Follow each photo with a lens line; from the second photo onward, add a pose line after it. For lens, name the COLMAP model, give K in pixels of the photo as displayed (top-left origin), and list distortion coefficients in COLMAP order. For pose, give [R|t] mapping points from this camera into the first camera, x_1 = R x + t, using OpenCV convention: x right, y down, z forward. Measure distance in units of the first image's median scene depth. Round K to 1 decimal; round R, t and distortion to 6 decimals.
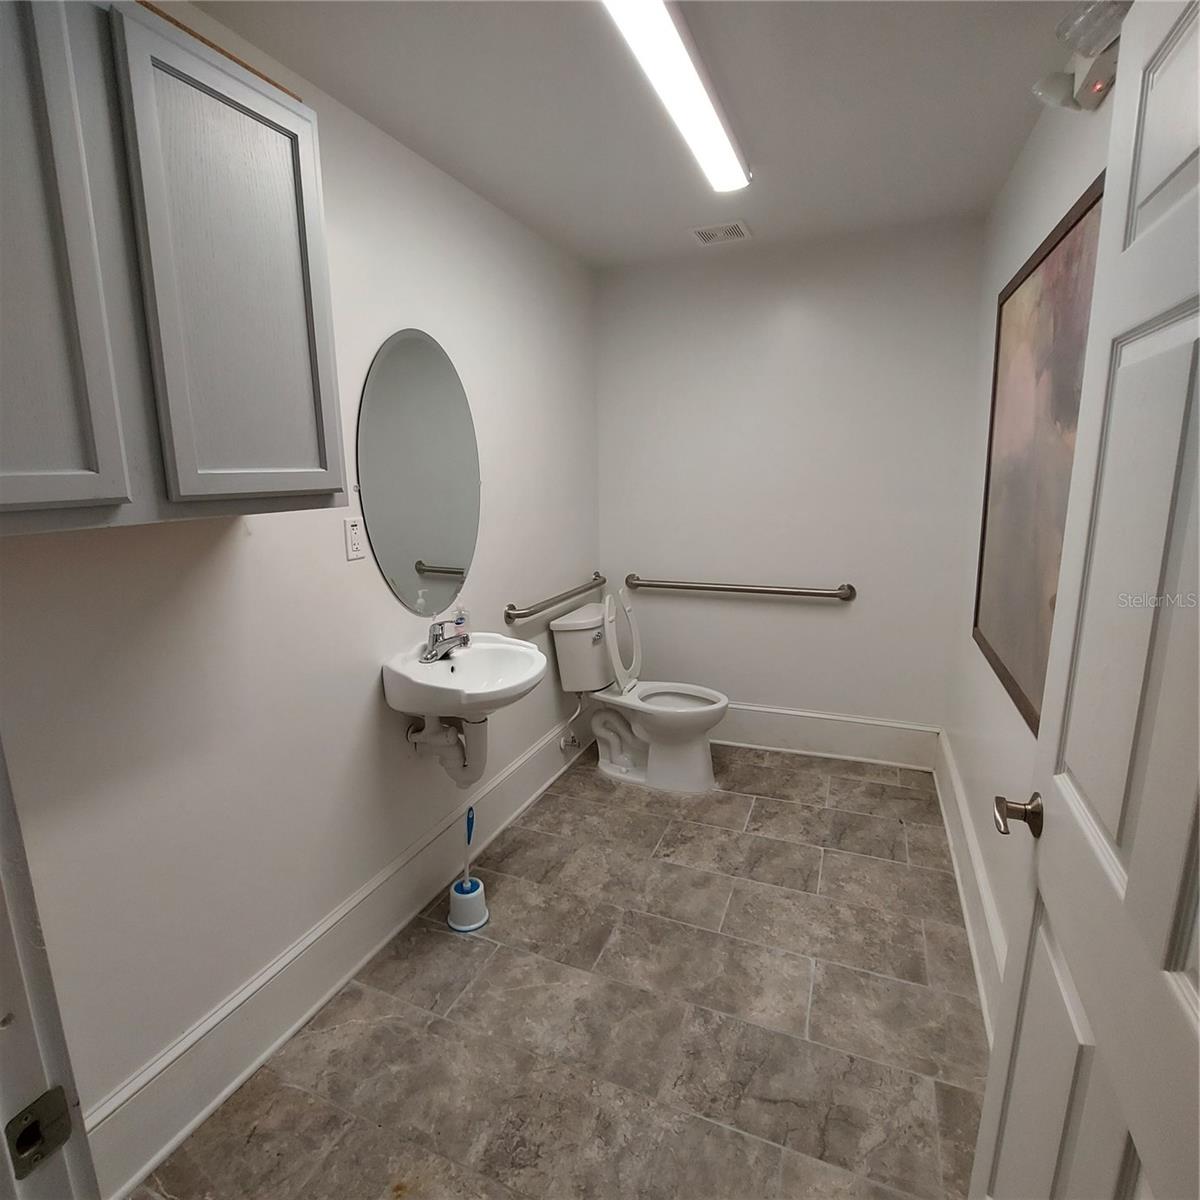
lens RADIAL K [[641.4, 0, 599.8], [0, 641.4, 598.8], [0, 0, 1]] dist [-0.007493, -0.003725]
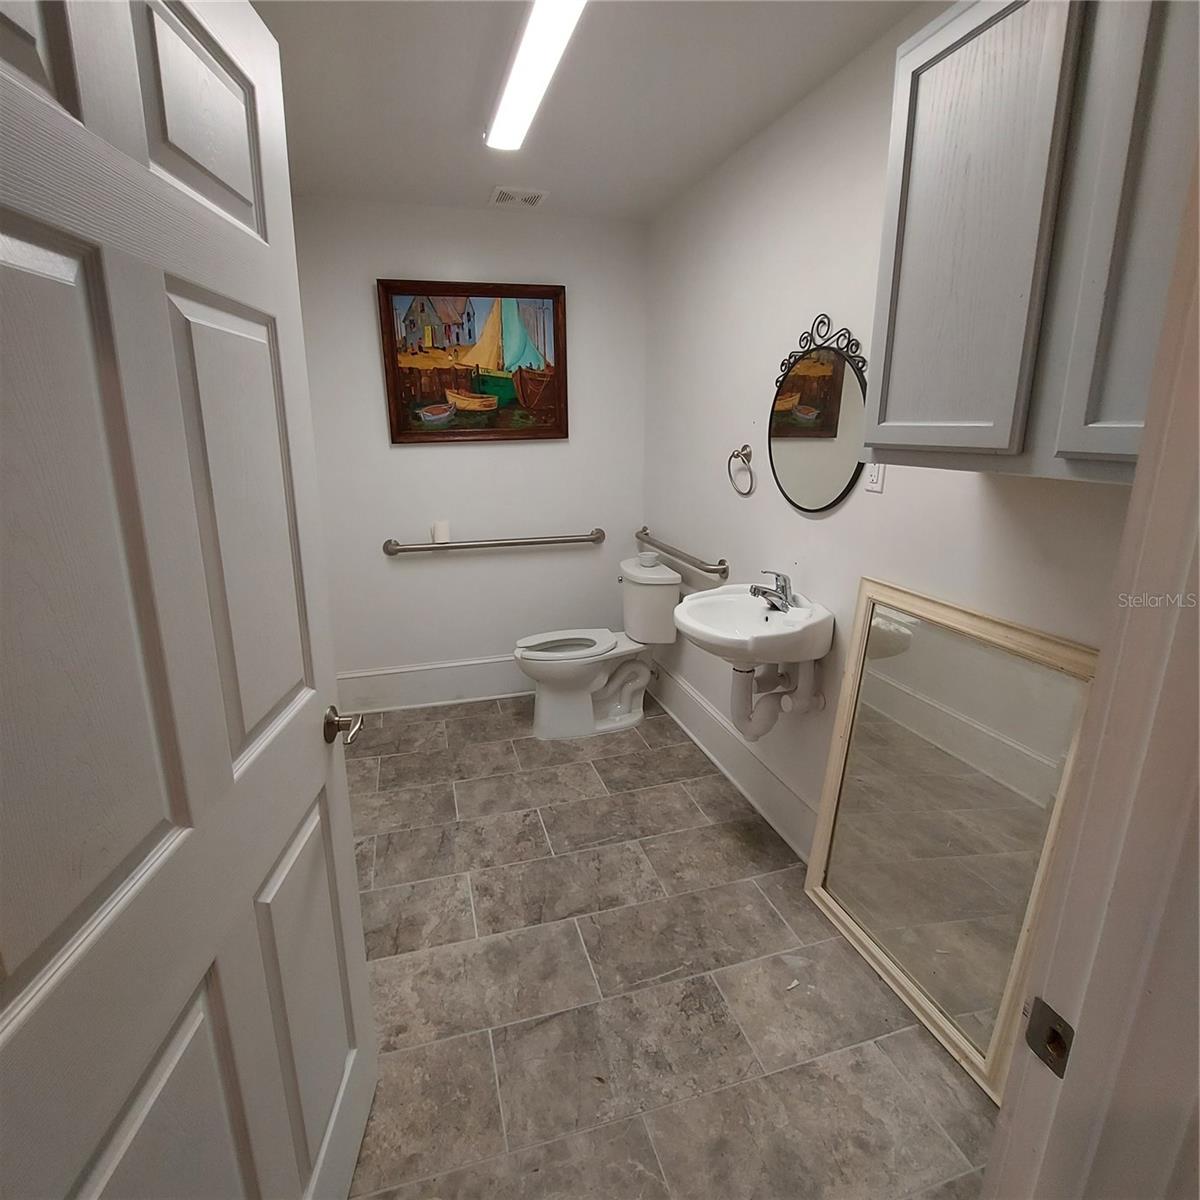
lens RADIAL K [[641.4, 0, 599.2], [0, 641.4, 594.8], [0, 0, 1]] dist [-0.007493, -0.003725]
pose [[-0.776479, 0.182534, -0.603126, 0.594506], [-0.106065, 0.905612, 0.410630, -0.300542], [0.621152, 0.382816, -0.683829, 1.401155]]
